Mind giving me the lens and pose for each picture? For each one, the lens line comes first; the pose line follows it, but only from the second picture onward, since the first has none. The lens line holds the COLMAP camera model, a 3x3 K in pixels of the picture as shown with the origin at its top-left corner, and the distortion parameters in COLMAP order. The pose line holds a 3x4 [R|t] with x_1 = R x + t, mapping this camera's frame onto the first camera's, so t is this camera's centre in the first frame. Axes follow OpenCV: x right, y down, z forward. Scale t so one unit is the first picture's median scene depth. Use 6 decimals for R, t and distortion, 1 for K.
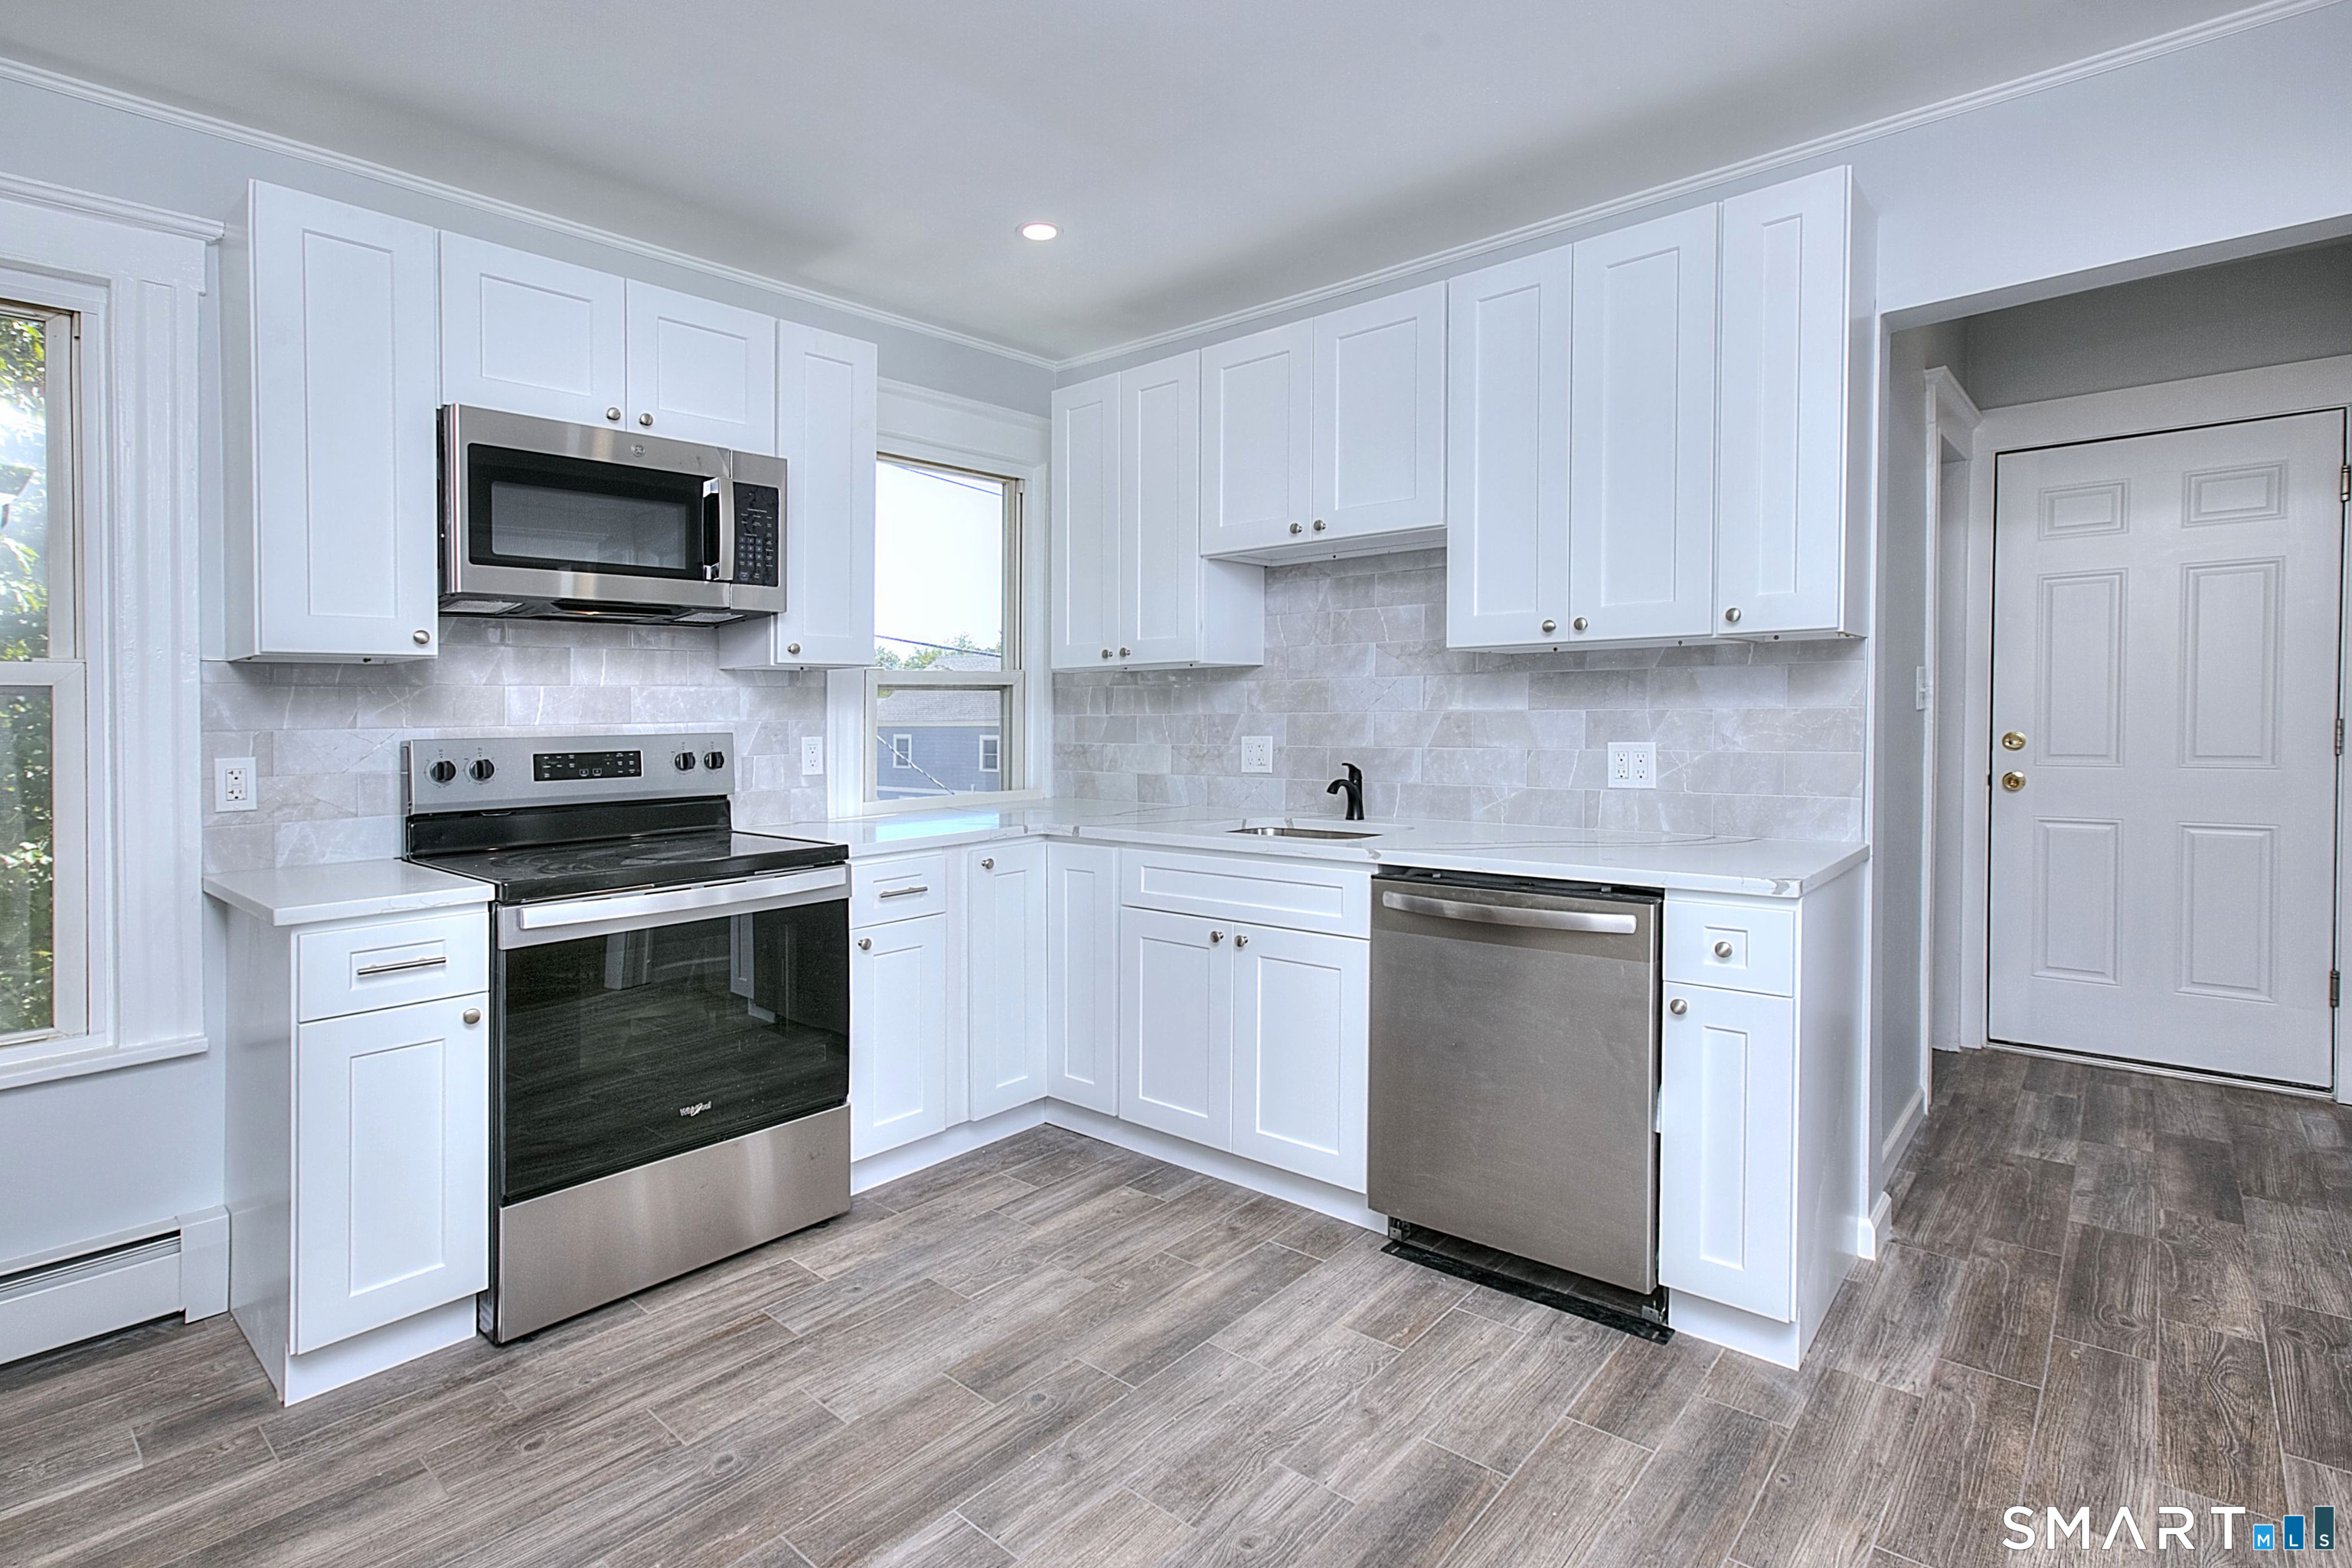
lens RADIAL K [[1149.2, 0, 1123.0], [0, 1149.2, 719.0], [0, 0, 1]] dist [-0.045231, 0.011175]
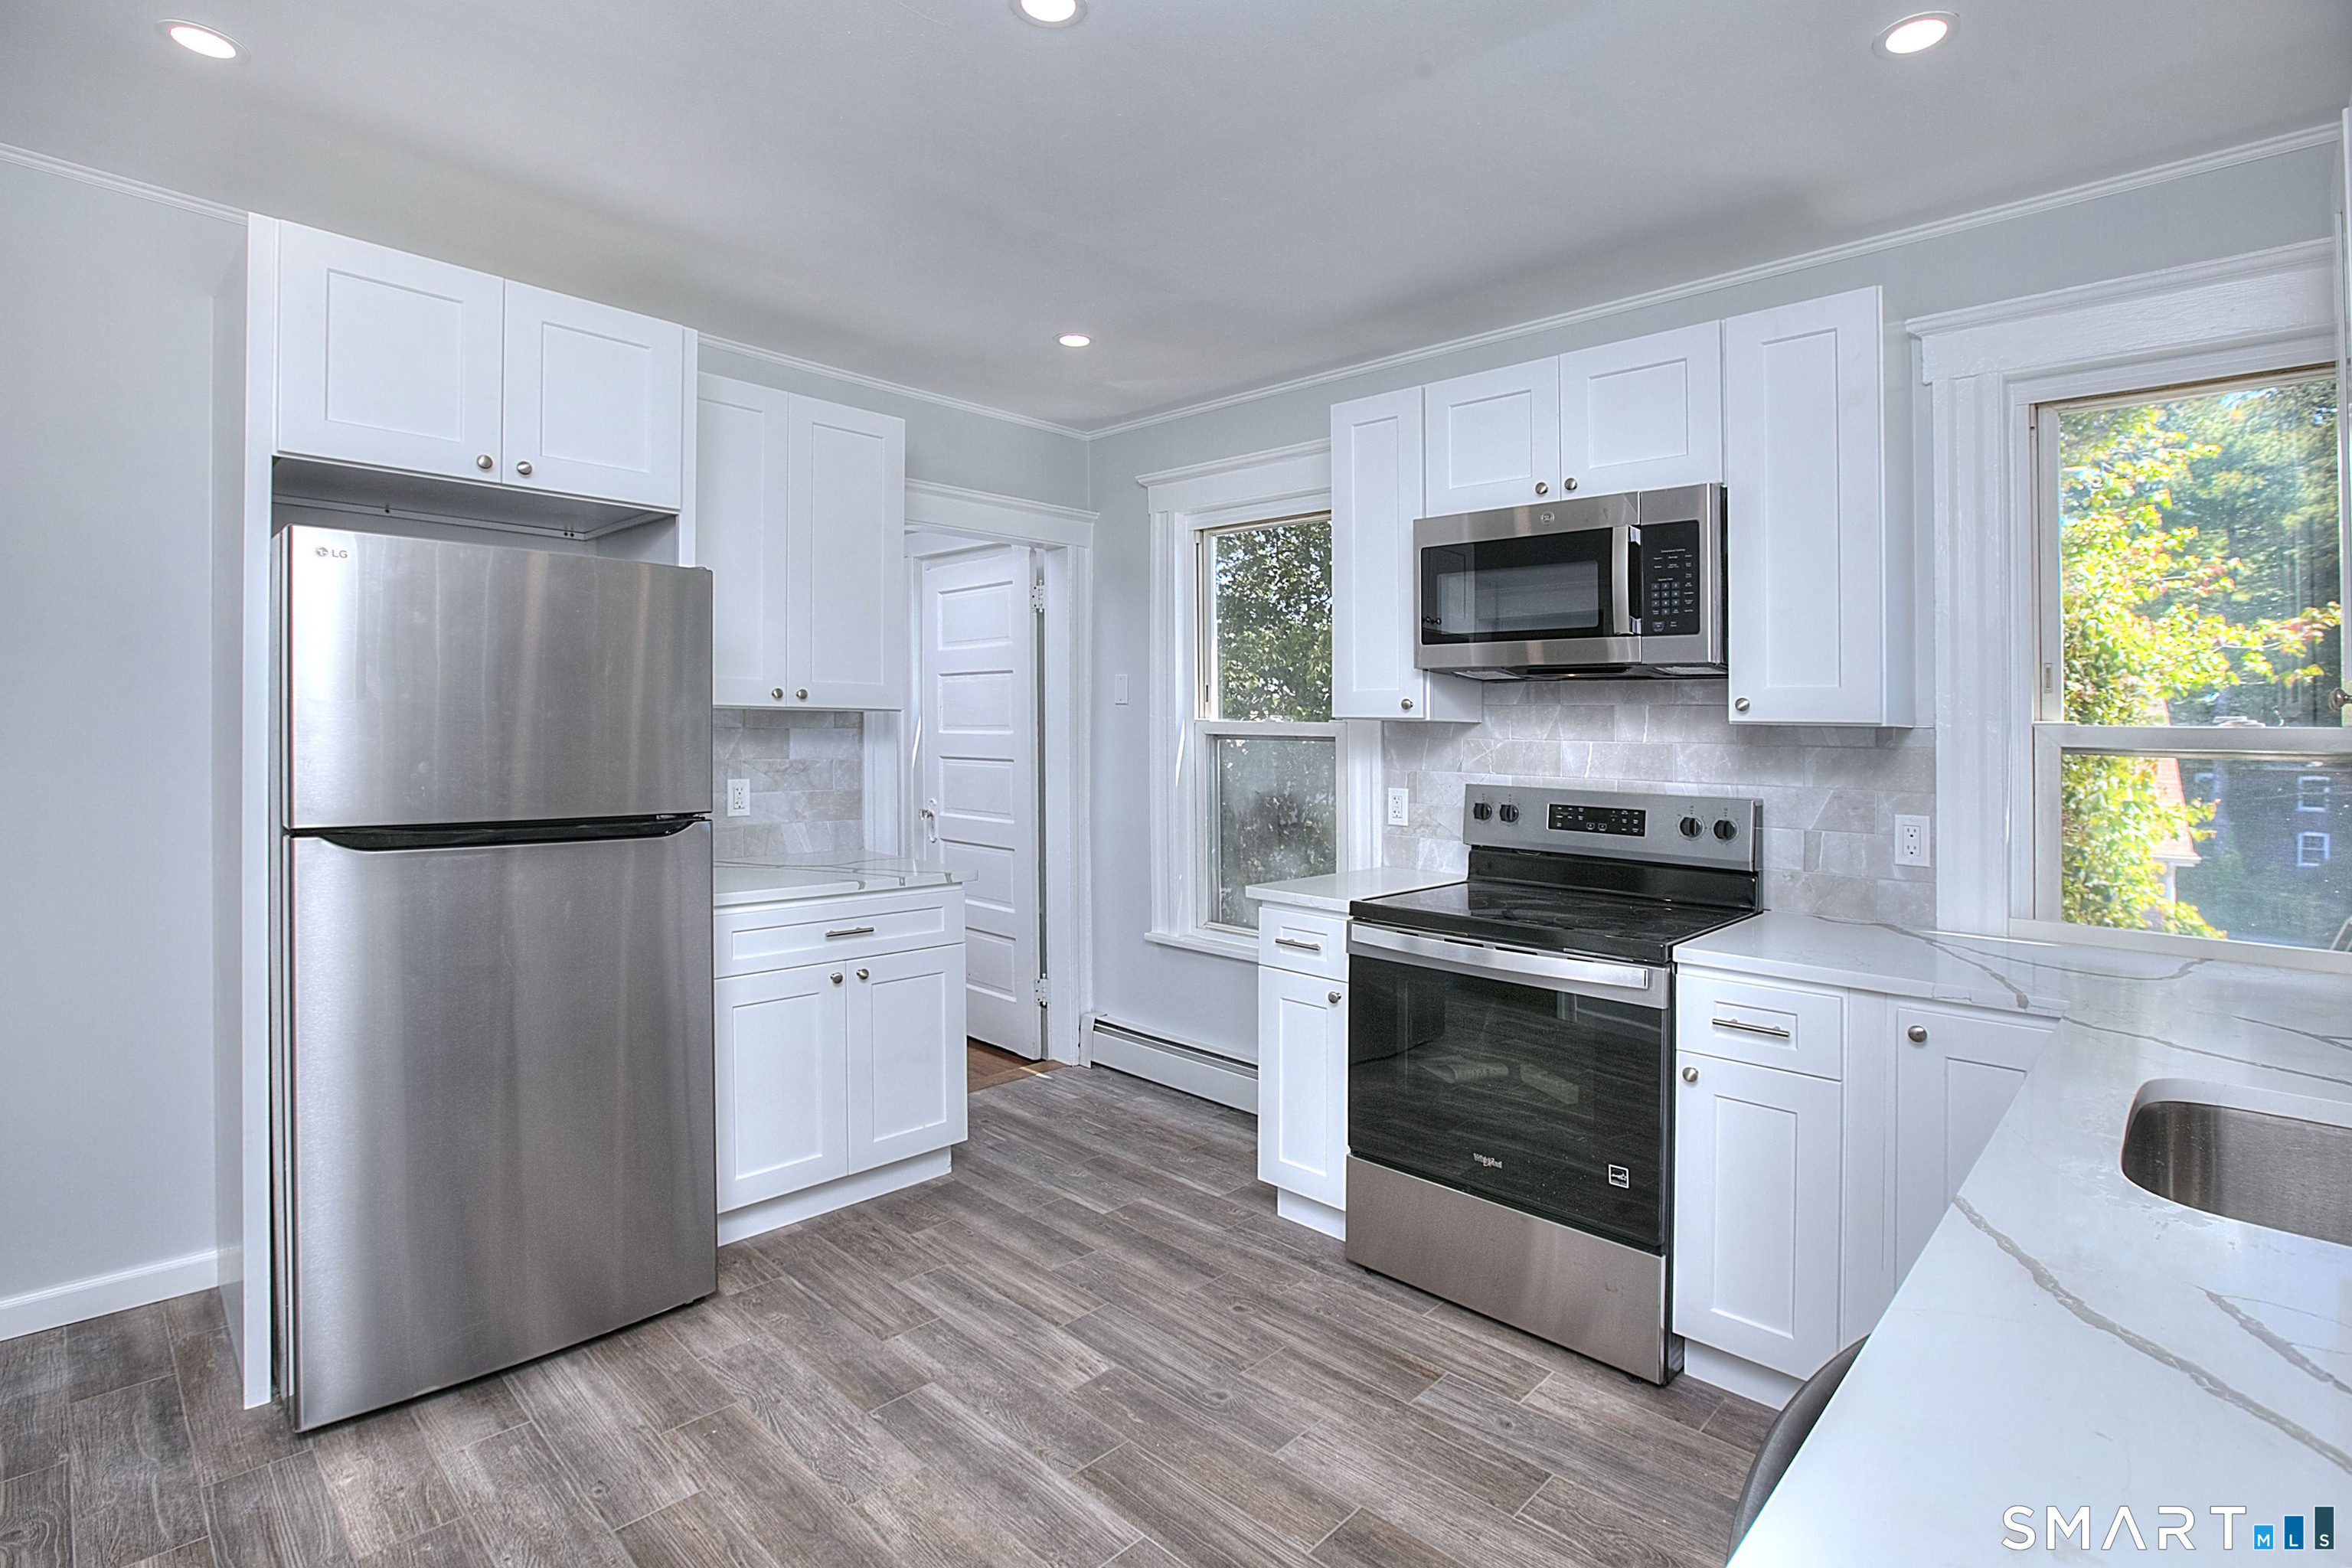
lens RADIAL K [[1129.3, 0, 1227.1], [0, 1129.3, 716.9], [0, 0, 1]] dist [-0.049437, 0.010356]
pose [[-0.013746, 0.005607, -0.999890, 0.576545], [-0.024885, 0.999673, 0.005948, -0.052210], [0.999596, 0.024964, -0.013602, 0.696773]]
